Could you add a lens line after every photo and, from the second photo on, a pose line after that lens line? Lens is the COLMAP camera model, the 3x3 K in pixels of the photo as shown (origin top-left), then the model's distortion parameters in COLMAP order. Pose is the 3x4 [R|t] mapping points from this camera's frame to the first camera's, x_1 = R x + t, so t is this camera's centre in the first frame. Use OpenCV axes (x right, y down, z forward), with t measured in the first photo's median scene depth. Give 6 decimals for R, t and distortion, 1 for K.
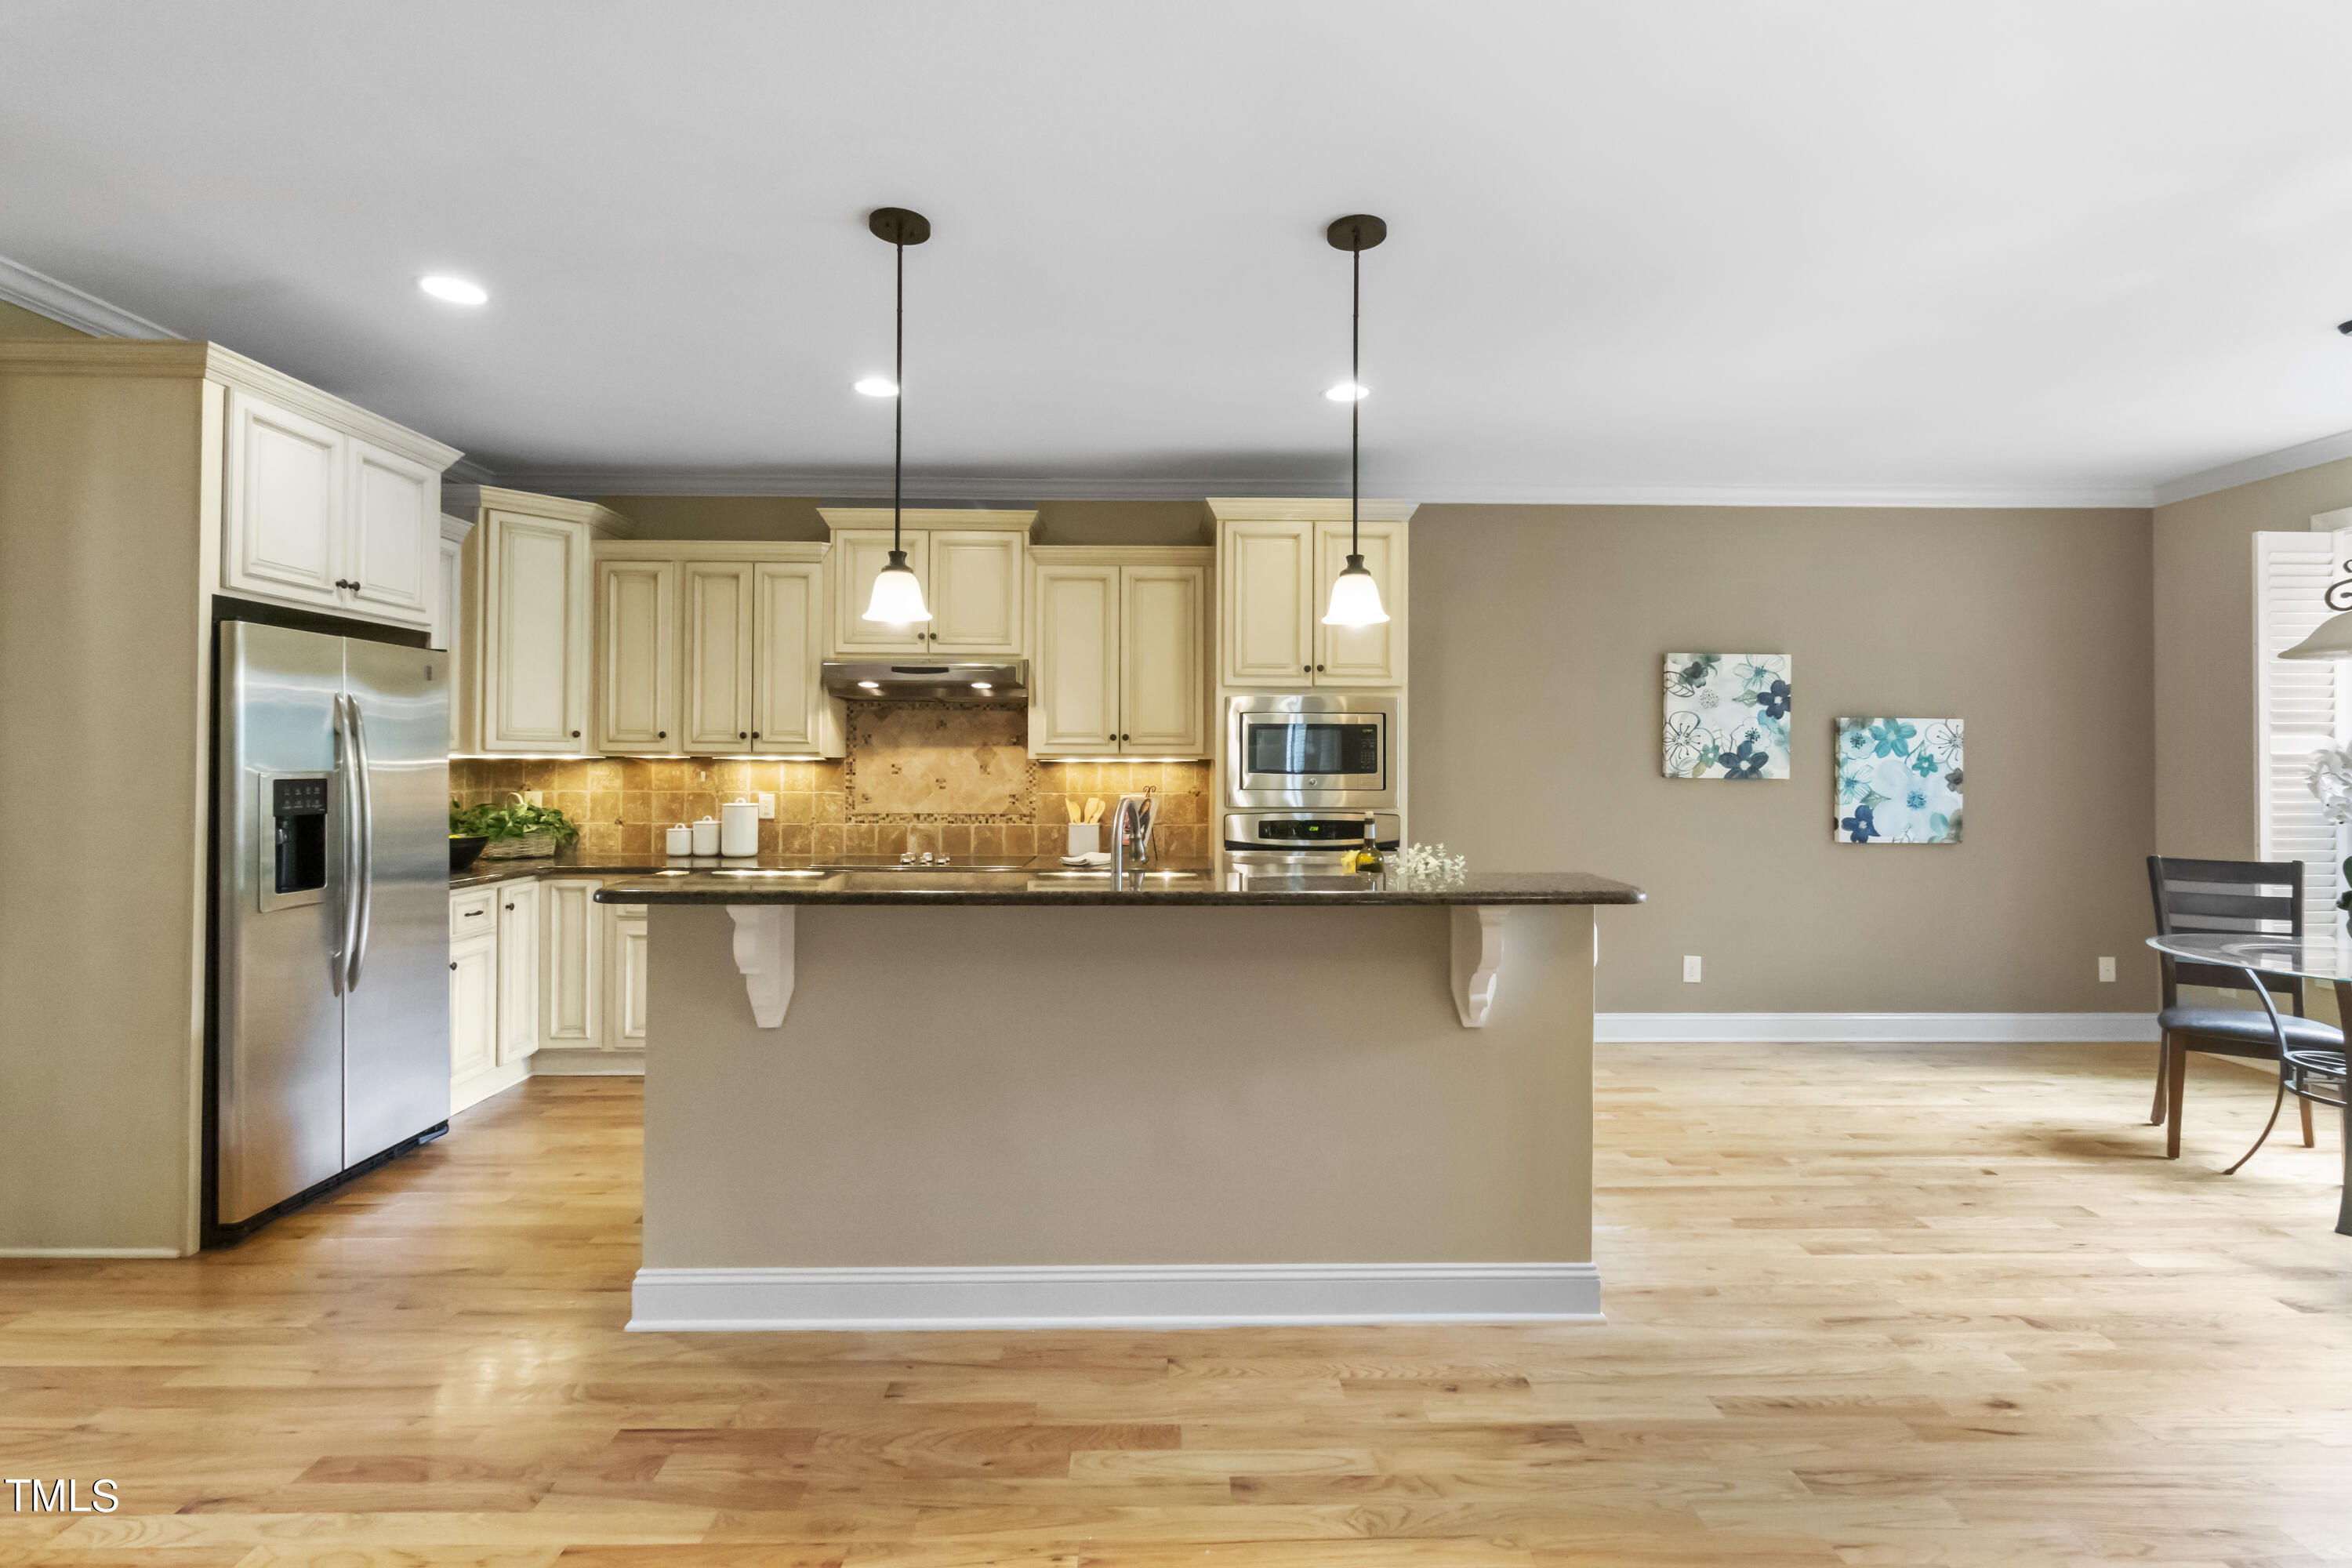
lens RADIAL K [[1092.3, 0, 1179.1], [0, 1092.3, 758.6], [0, 0, 1]] dist [0.001723, 0.000365]
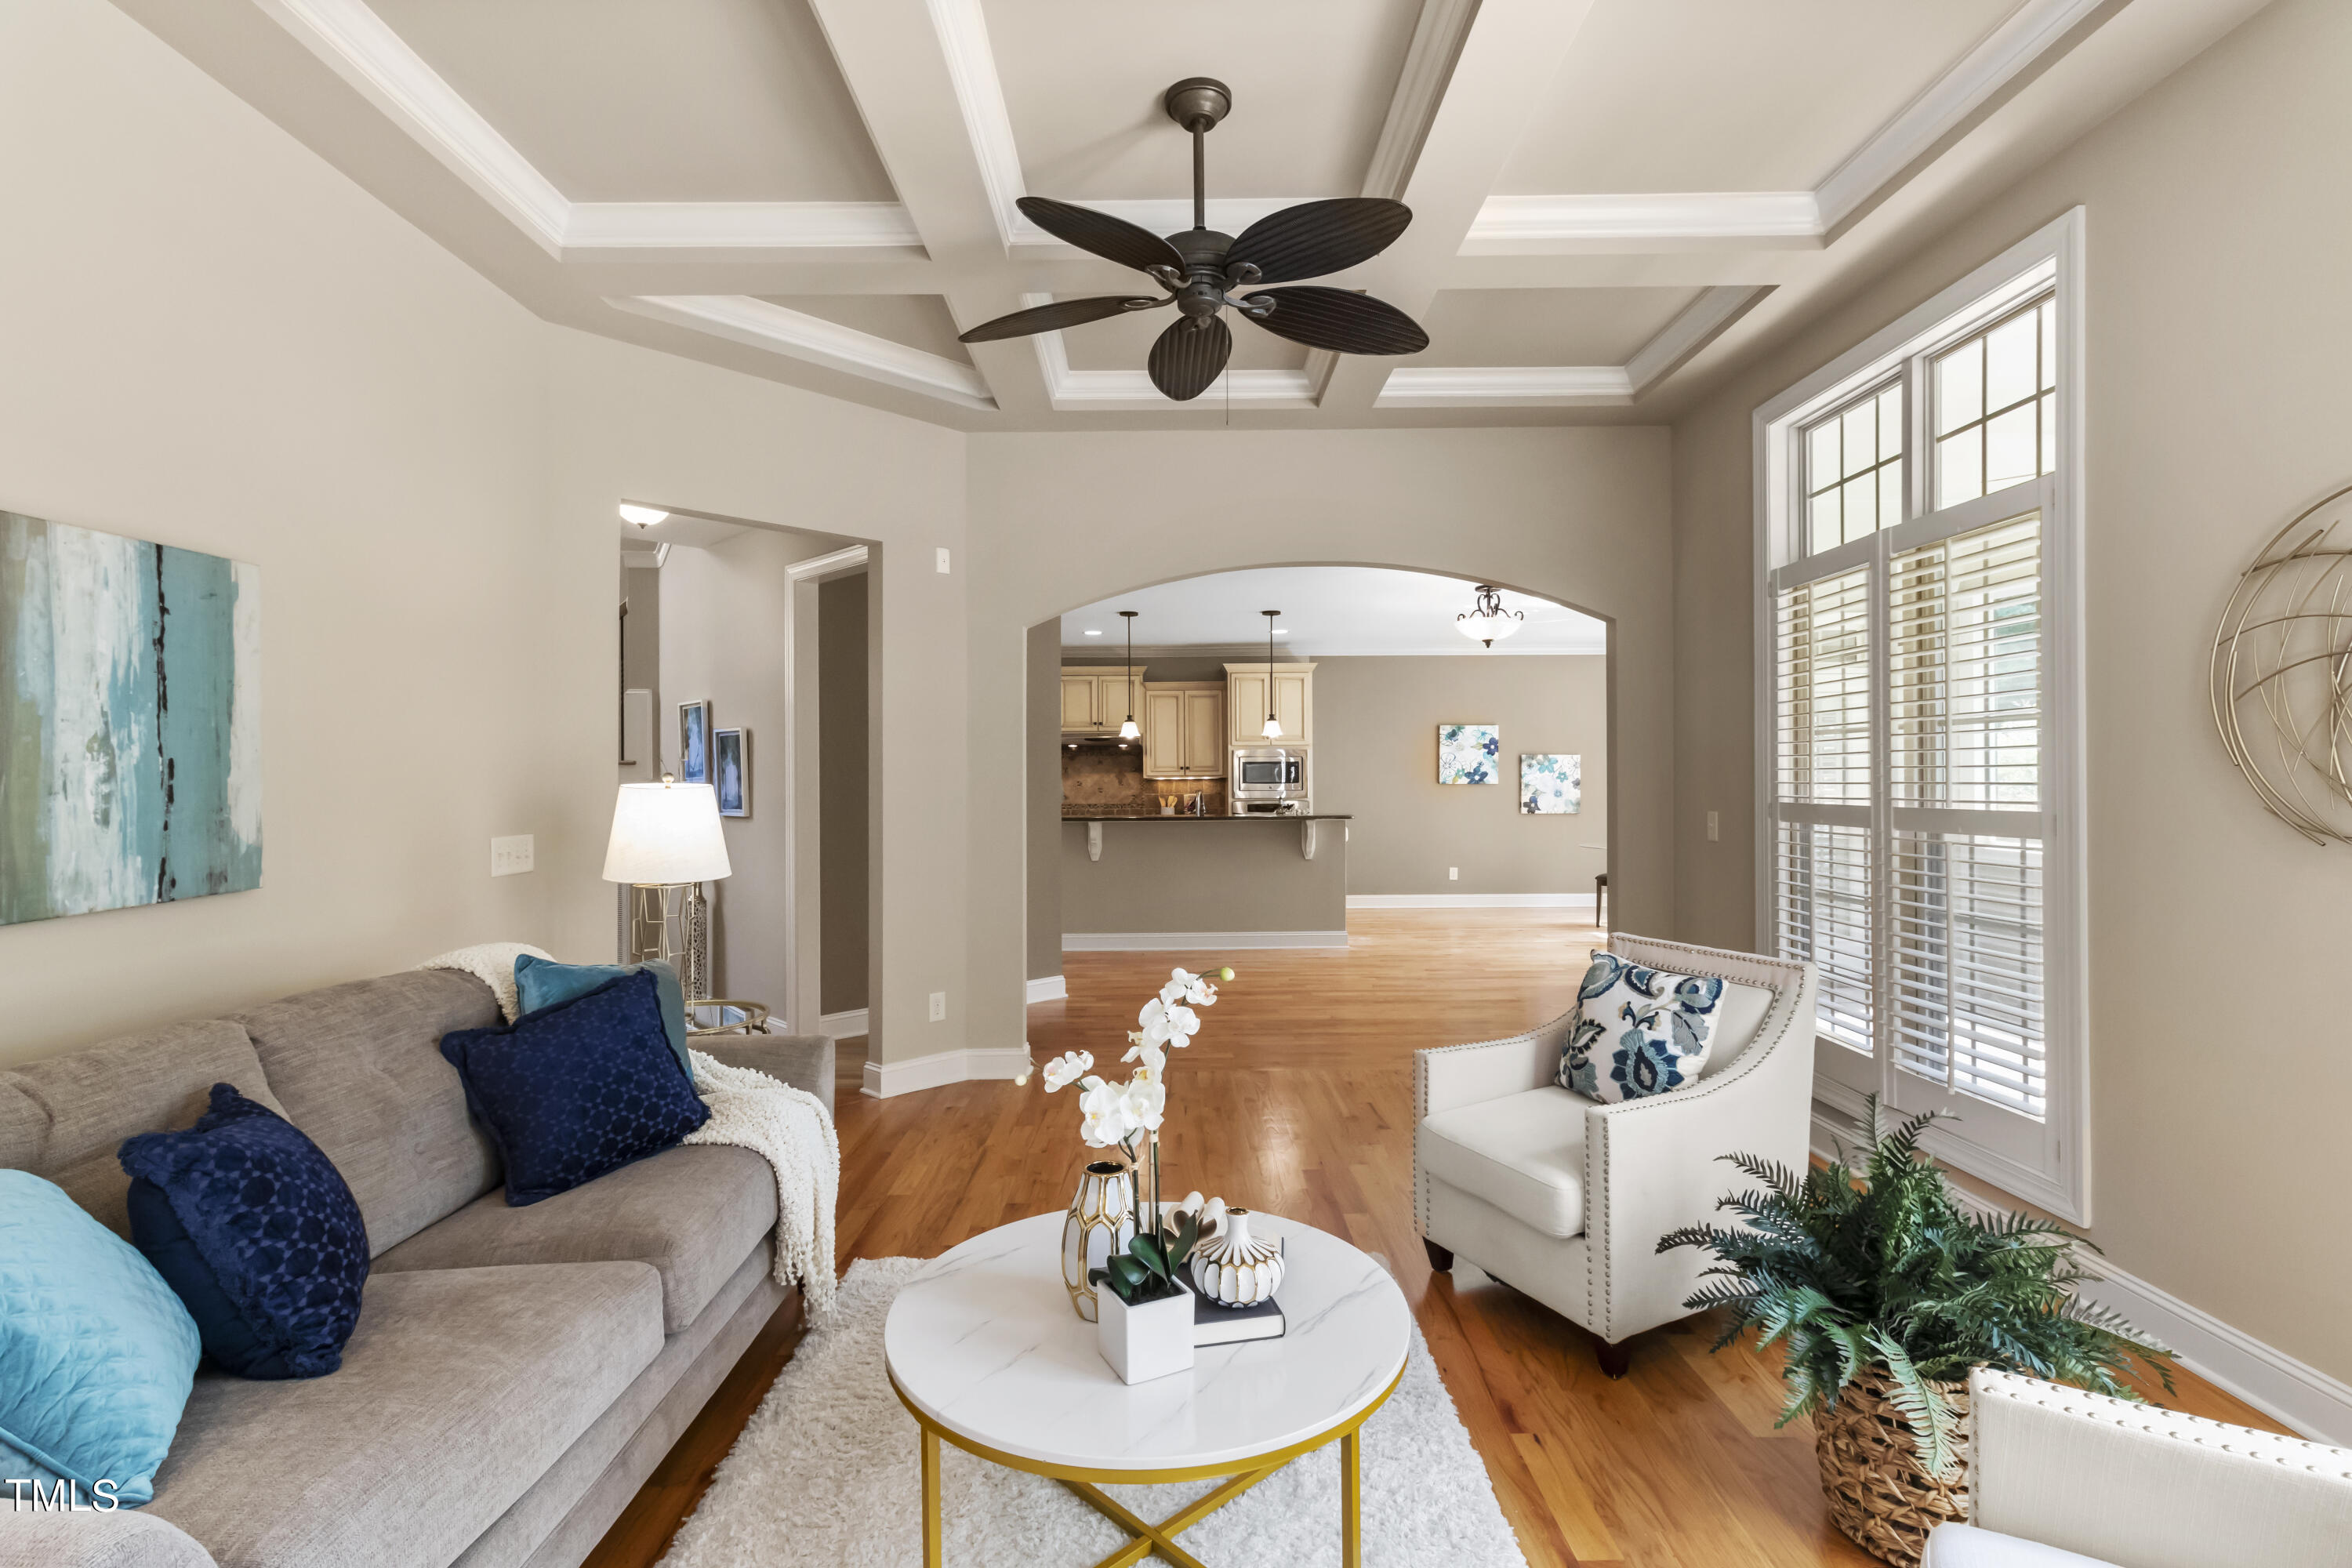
lens RADIAL K [[1092.3, 0, 1180.3], [0, 1092.3, 785.7], [0, 0, 1]] dist [0.001723, 0.000365]
pose [[0.999914, -0.010782, -0.007477, -0.044500], [0.010852, 0.999898, 0.009311, -0.004353], [0.007376, -0.009391, 0.999929, -1.132293]]
